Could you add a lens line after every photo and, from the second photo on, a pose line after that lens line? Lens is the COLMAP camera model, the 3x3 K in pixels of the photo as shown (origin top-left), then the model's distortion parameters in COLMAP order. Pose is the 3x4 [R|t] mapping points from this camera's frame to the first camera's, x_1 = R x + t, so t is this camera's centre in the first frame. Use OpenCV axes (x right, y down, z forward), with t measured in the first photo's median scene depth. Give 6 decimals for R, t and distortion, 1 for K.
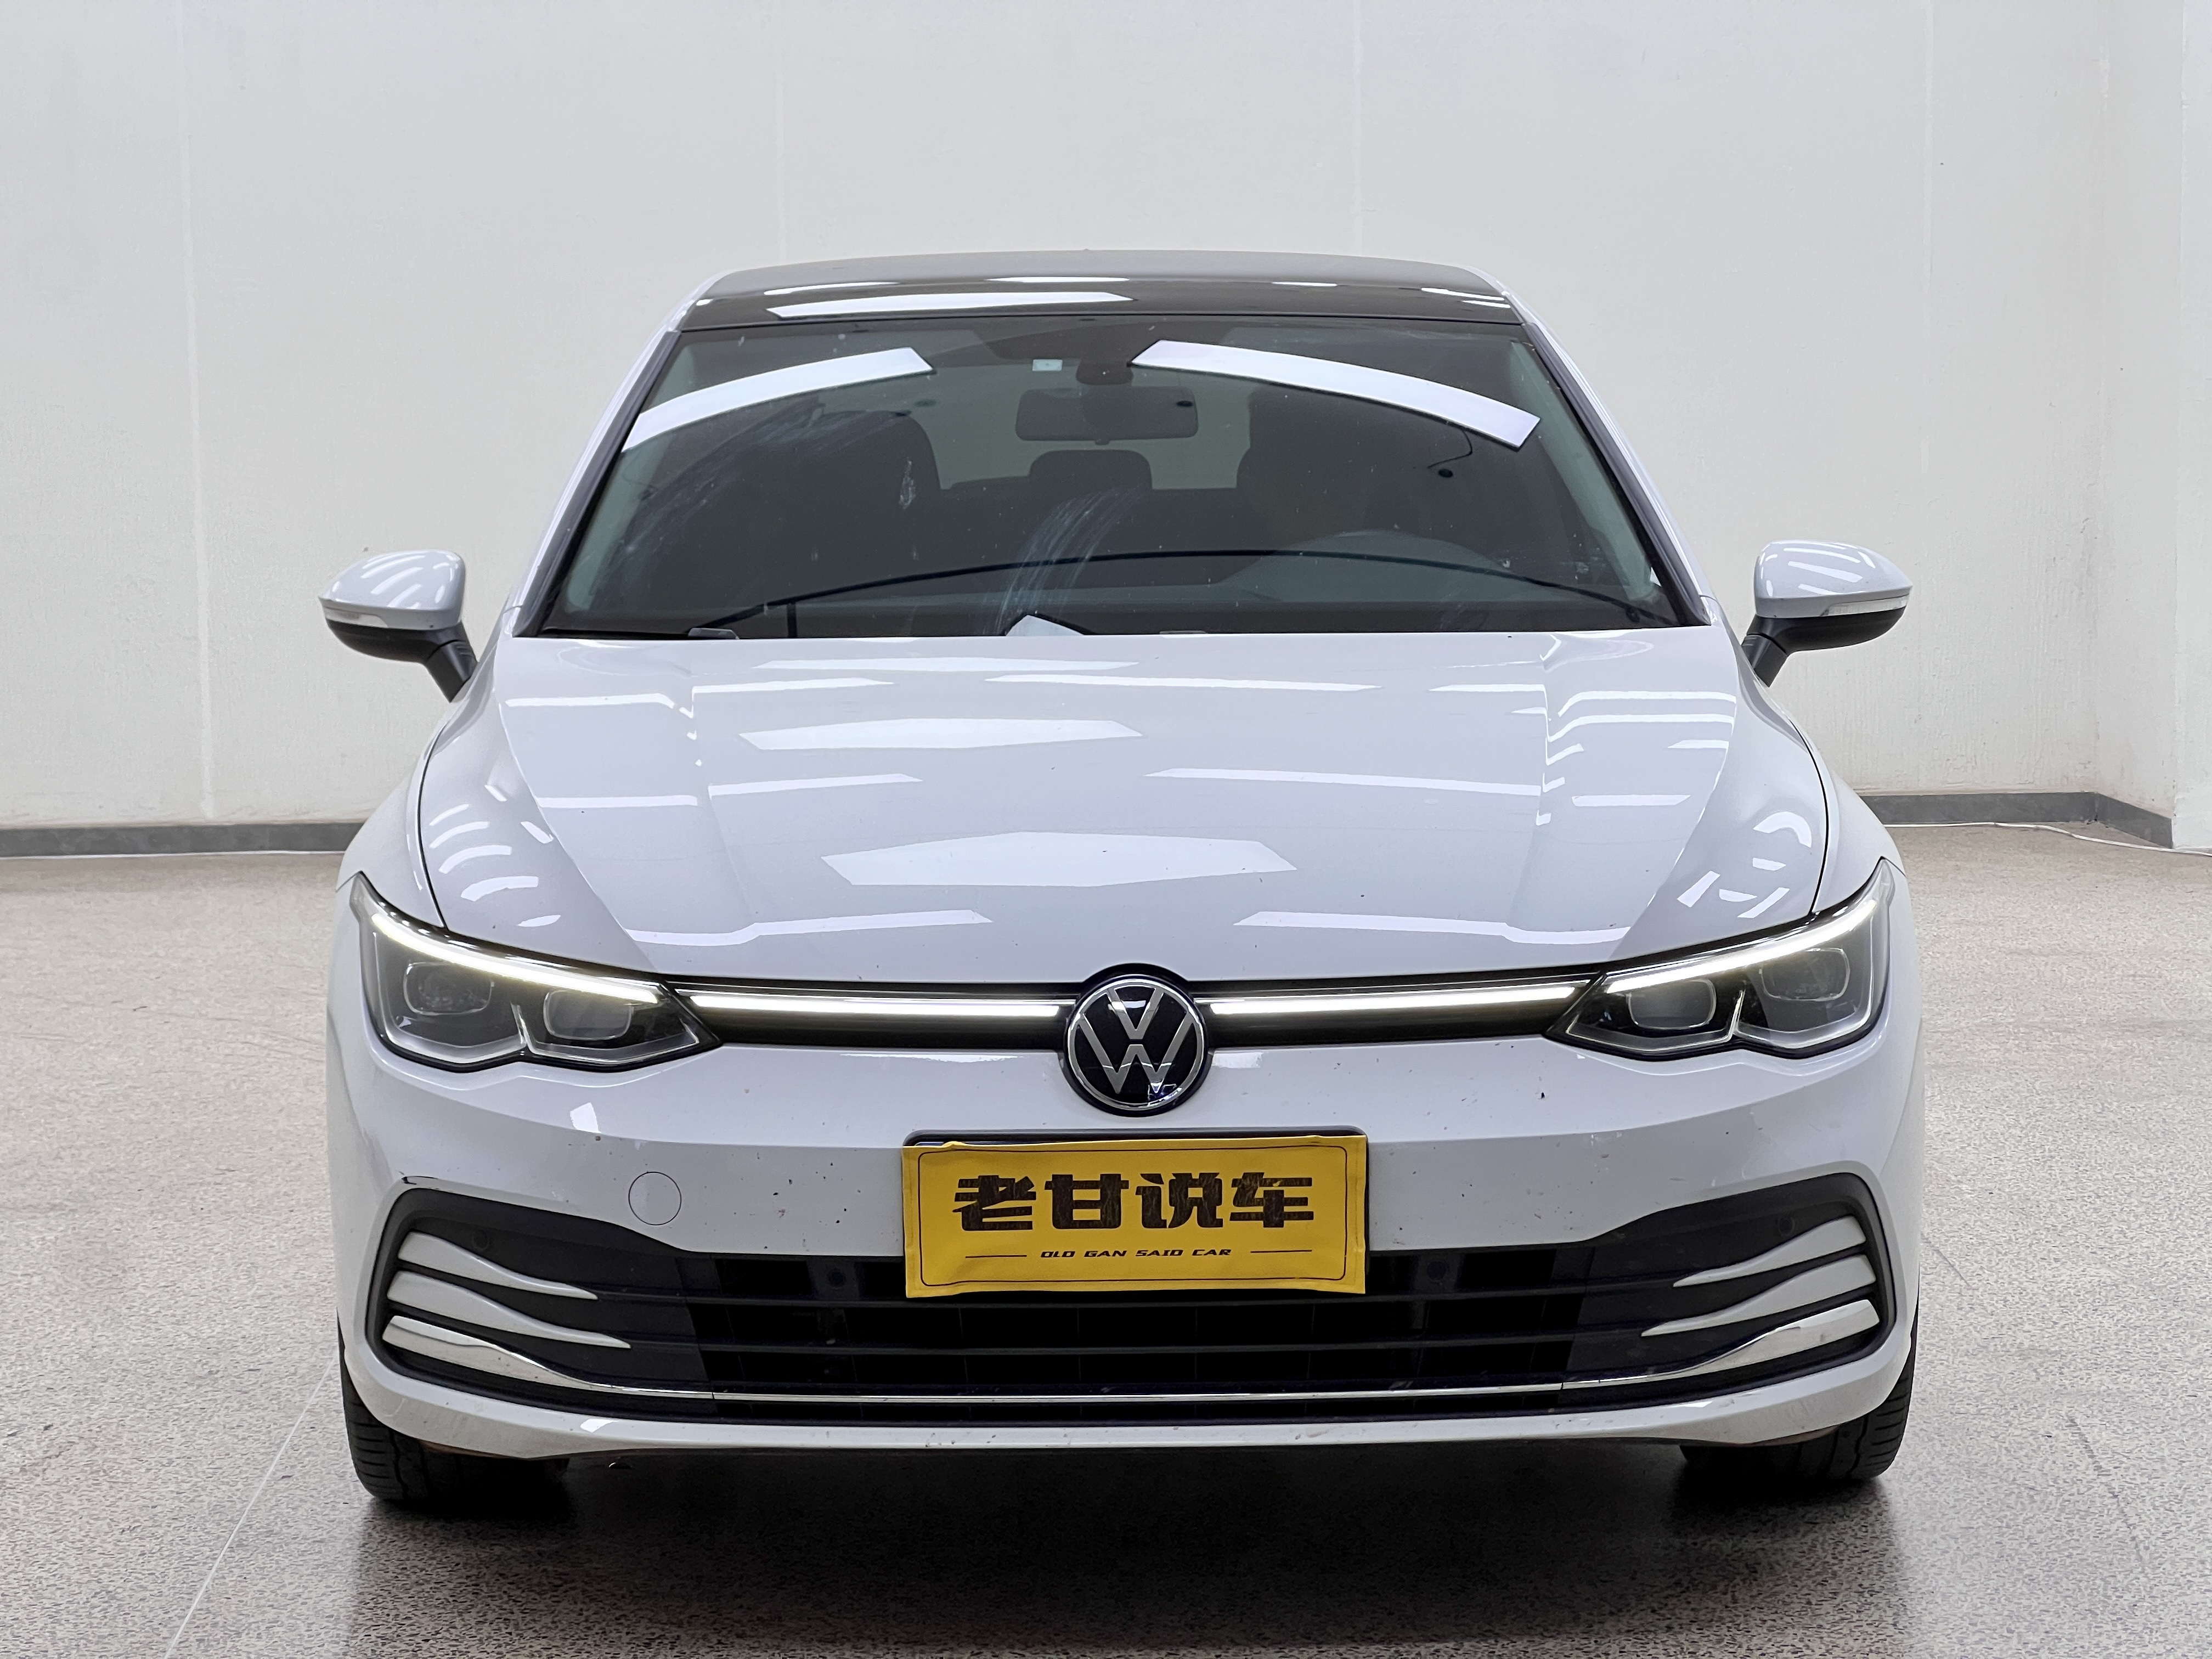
lens RADIAL K [[4955.5, 0, 1120.3], [0, 4955.5, 829.5], [0, 0, 1]] dist [0.115271, 0.000000]
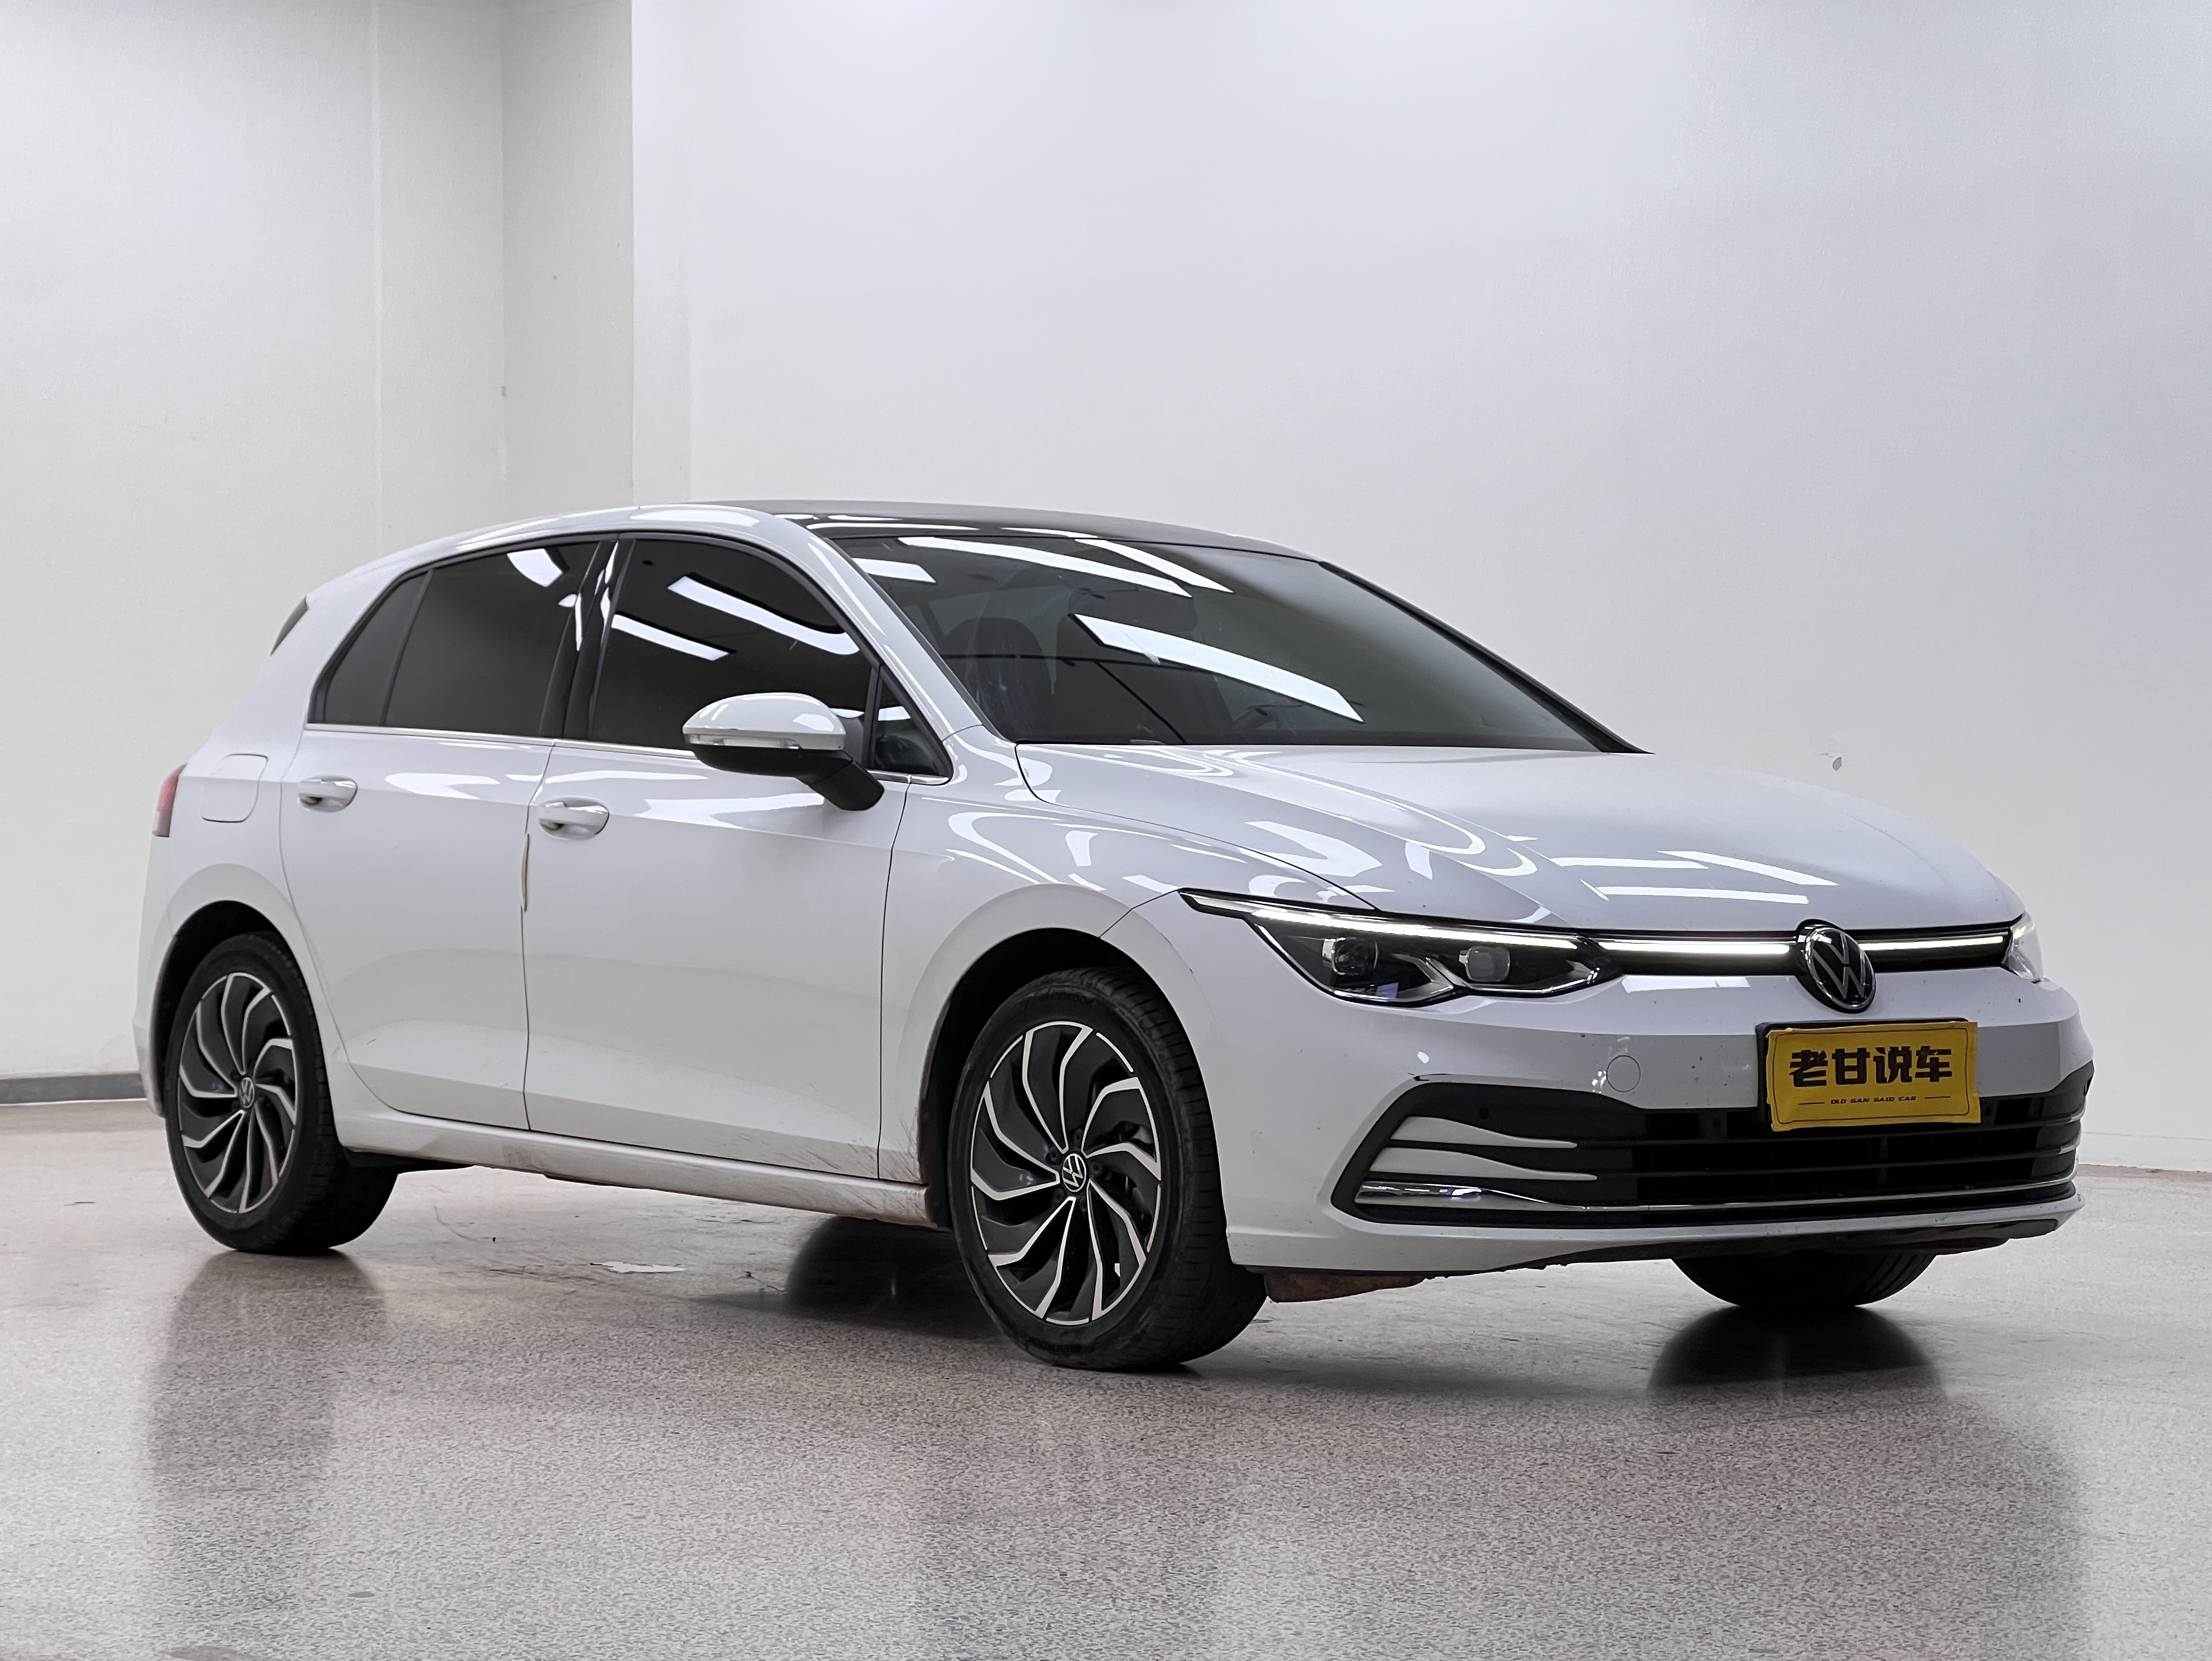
lens RADIAL K [[4955.2, 0, 1117.4], [0, 4955.2, 832.1], [0, 0, 1]] dist [0.115271, 0.000000]
pose [[0.828275, -0.000786, 0.560321, -1.046609], [0.053337, 0.995569, -0.077447, 0.108934], [-0.557777, 0.094034, 0.824647, -0.145425]]
